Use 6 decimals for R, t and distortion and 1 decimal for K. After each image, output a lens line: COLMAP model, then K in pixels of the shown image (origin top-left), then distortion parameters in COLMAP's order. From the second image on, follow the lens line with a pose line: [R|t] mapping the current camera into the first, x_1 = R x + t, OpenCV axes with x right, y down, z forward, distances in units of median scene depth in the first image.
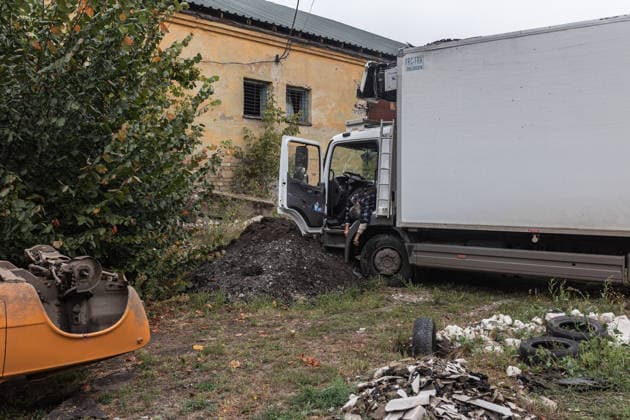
lens RADIAL K [[424.1, 0, 303.0], [0, 424.1, 215.2], [0, 0, 1]] dist [0.006700, 0.002371]
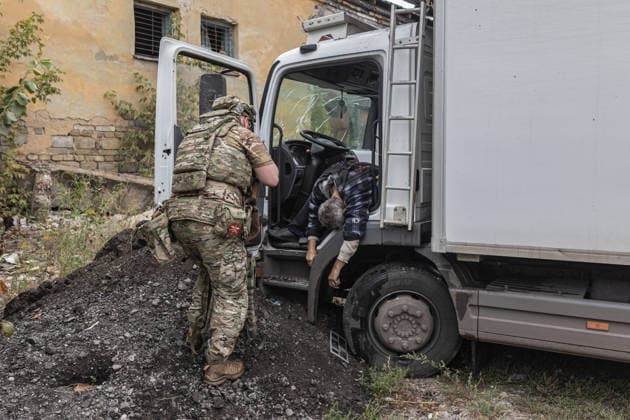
lens RADIAL K [[424.2, 0, 309.8], [0, 424.2, 212.1], [0, 0, 1]] dist [0.007167, 0.000862]
pose [[0.984710, -0.015159, 0.173543, 0.020039], [0.007827, 0.999051, 0.042853, -0.029597], [-0.174027, -0.040839, 0.983894, 0.540854]]
